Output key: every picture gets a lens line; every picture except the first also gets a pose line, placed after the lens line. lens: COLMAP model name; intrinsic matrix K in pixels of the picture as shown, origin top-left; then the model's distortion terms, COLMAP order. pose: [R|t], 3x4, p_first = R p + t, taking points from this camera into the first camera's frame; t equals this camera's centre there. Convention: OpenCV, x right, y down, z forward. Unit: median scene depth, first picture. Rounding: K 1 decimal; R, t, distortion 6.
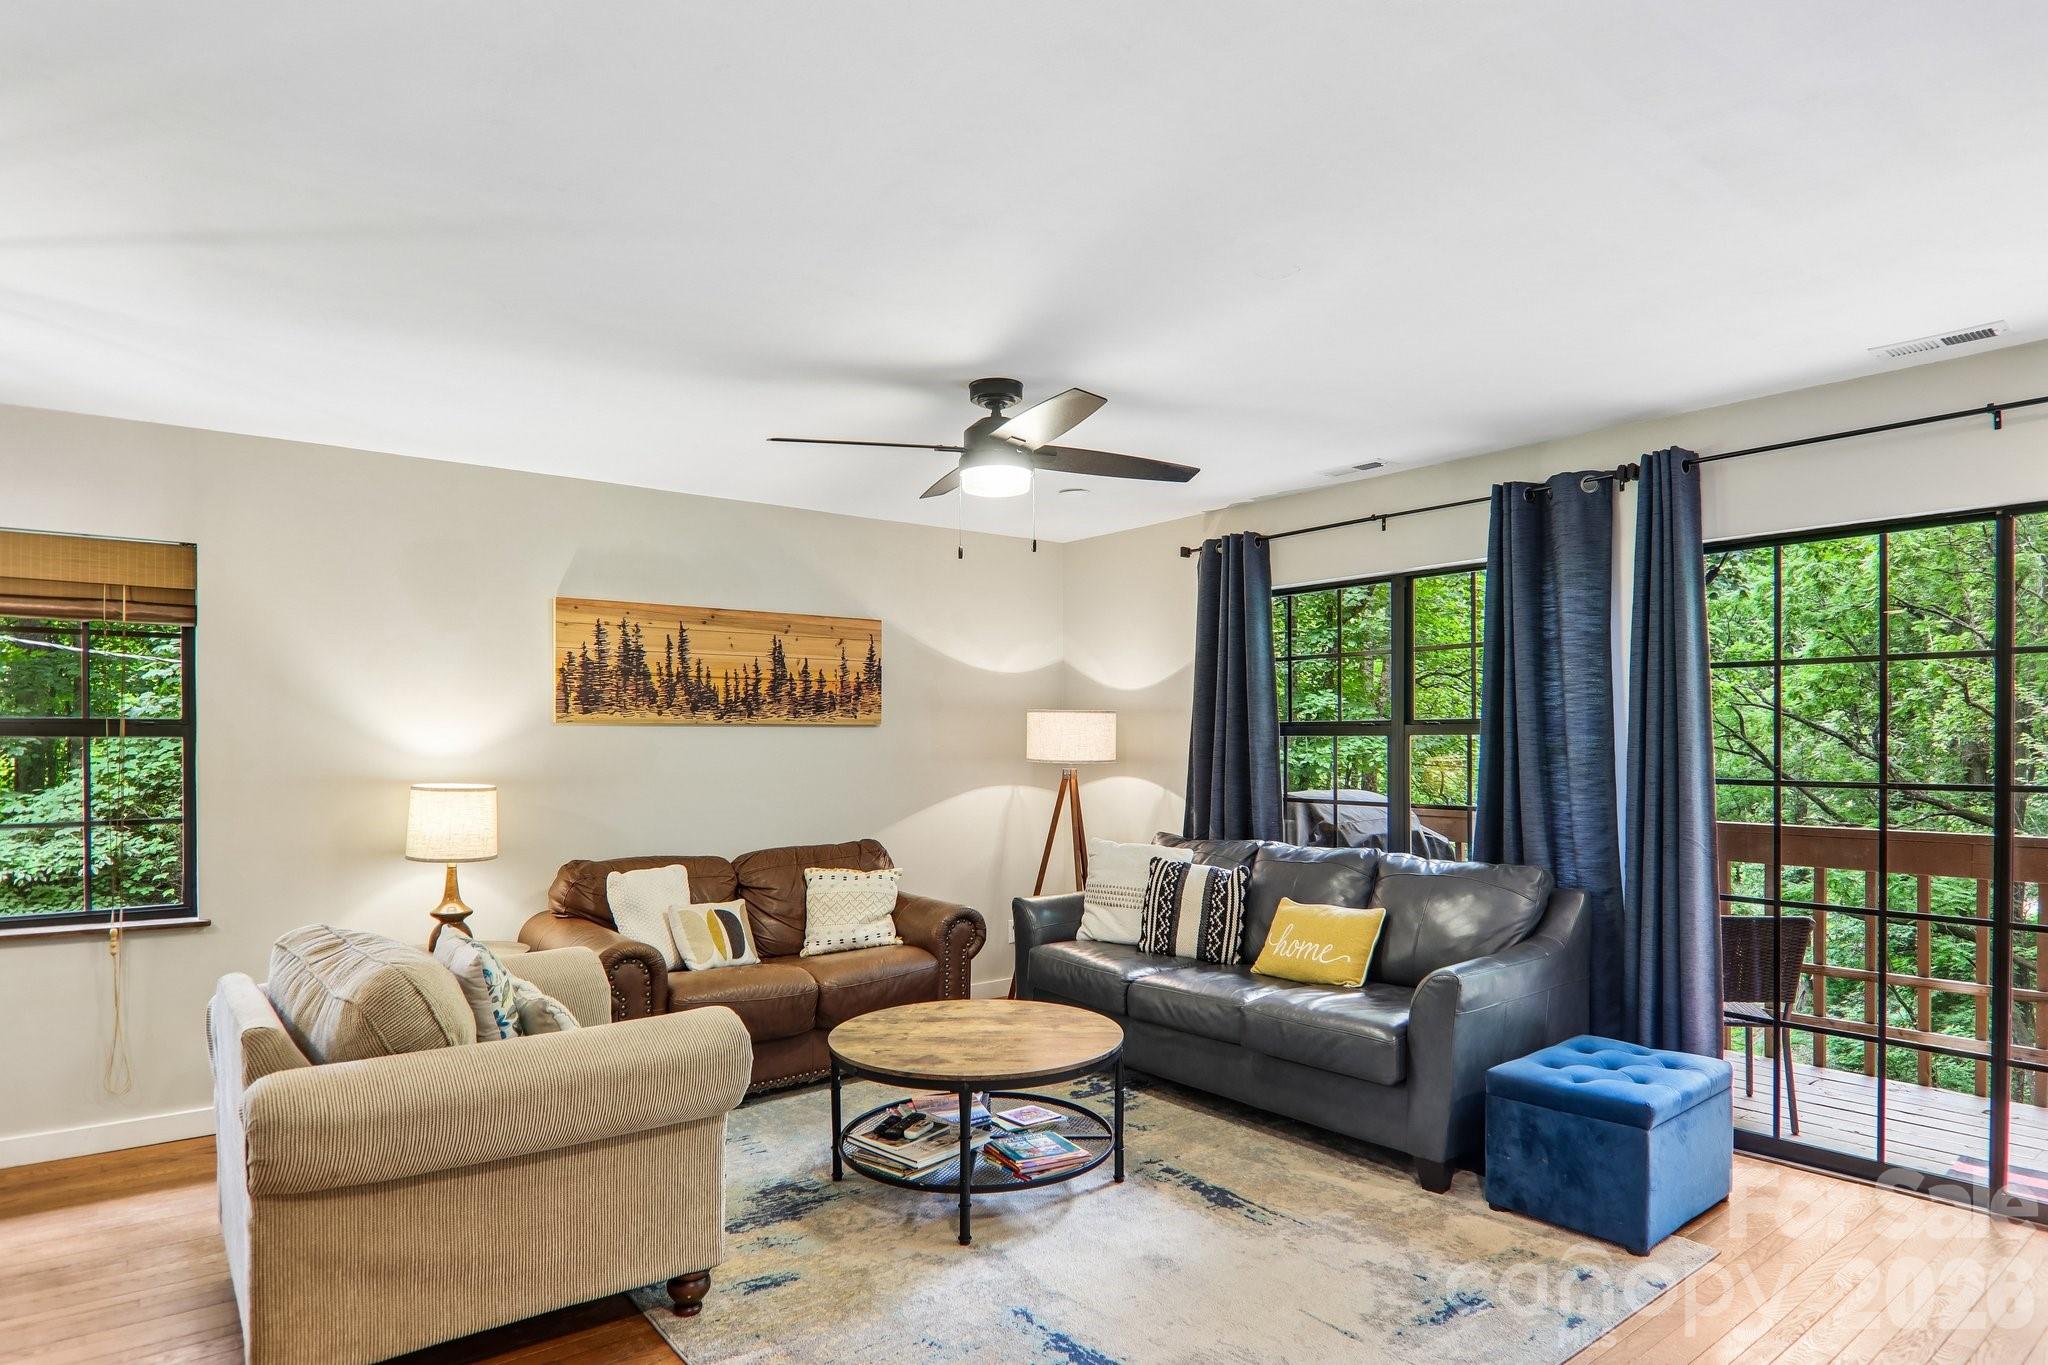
lens RADIAL K [[1148.9, 0, 1025.1], [0, 1148.9, 741.1], [0, 0, 1]] dist [-0.013538, -0.000671]
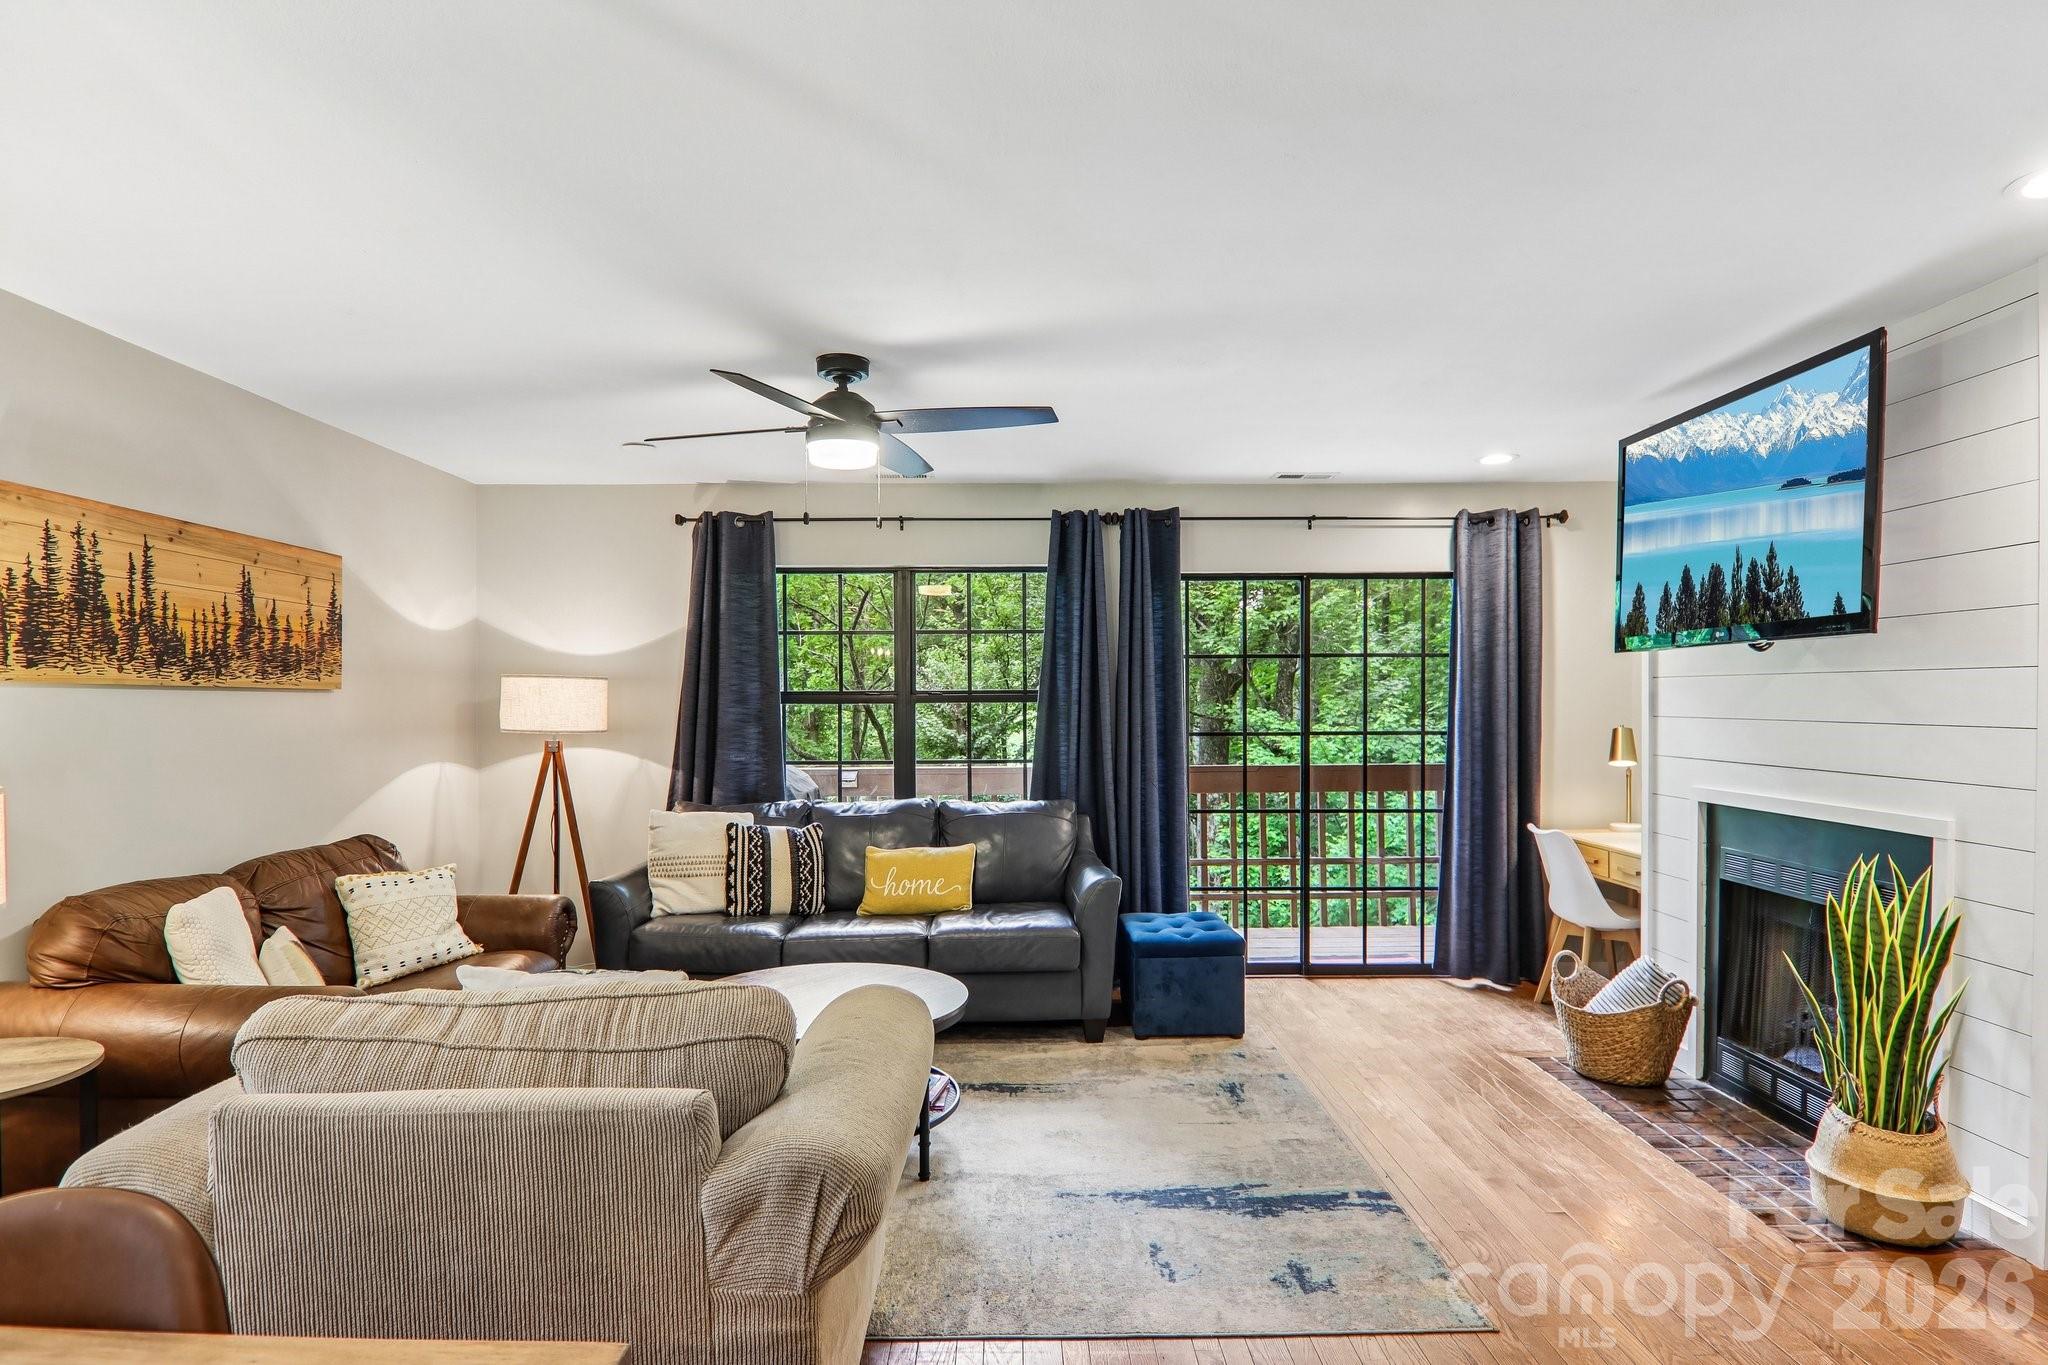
lens RADIAL K [[1138.7, 0, 1024.8], [0, 1138.7, 722.1], [0, 0, 1]] dist [0.005123, -0.021003]
pose [[0.606258, -0.011791, 0.795181, -0.541944], [0.004587, 0.999925, 0.011330, 0.001526], [-0.795255, -0.003222, 0.606267, 0.186166]]
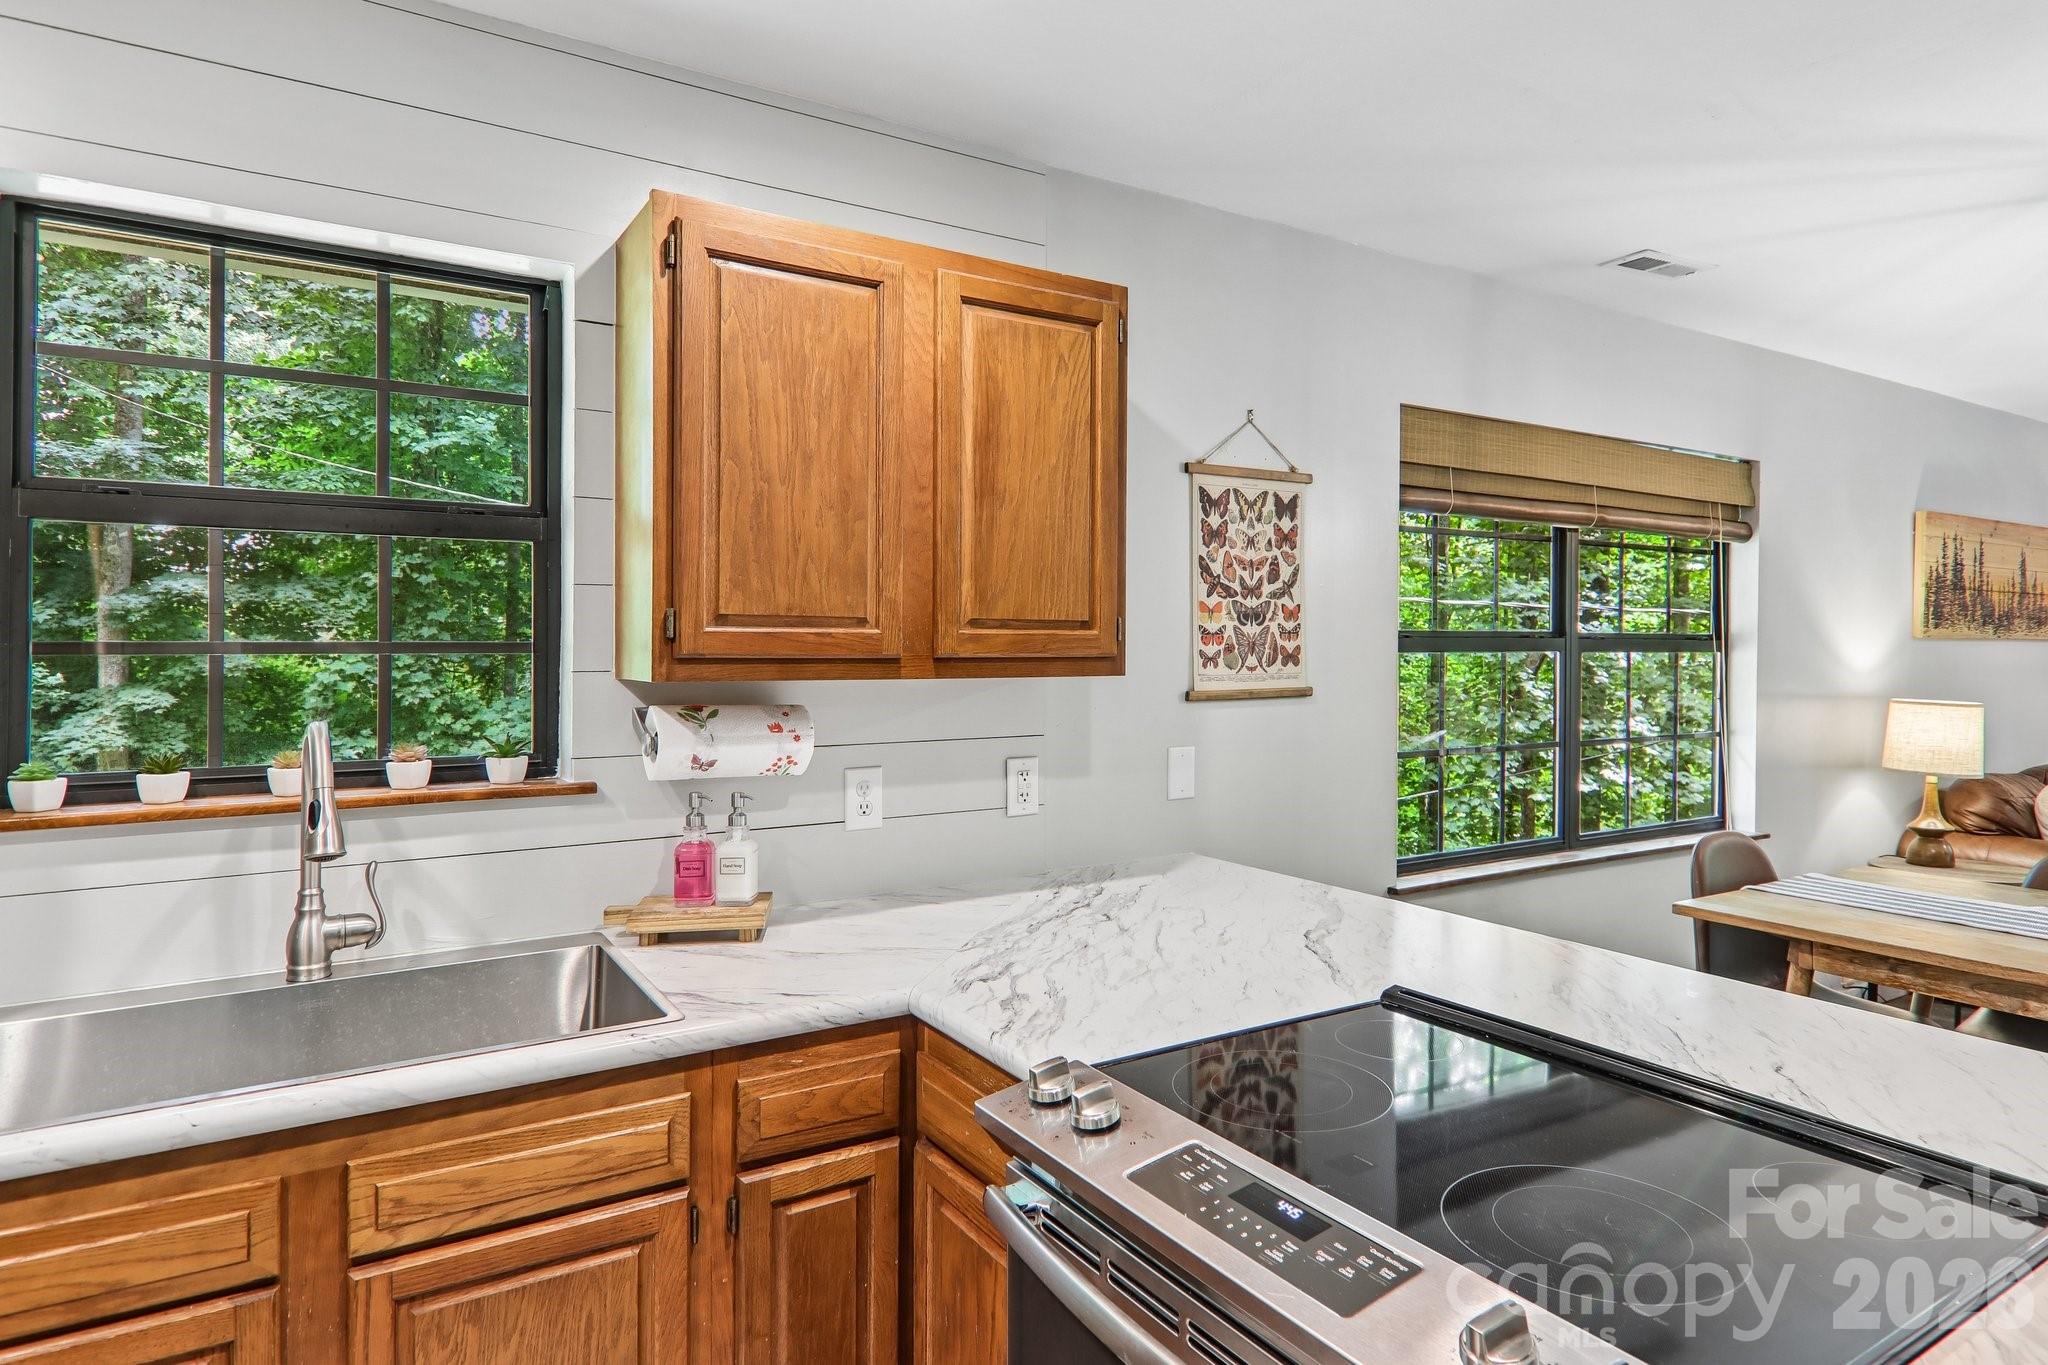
lens RADIAL K [[1181.2, 0, 1024.0], [0, 1181.2, 682.5], [0, 0, 1]] dist [0.022056, -0.023936]
pose [[0.993659, 0.004788, -0.112332, -1.039458], [-0.002157, 0.999721, 0.023527, 0.000081], [0.112413, -0.023136, 0.993392, -0.100964]]
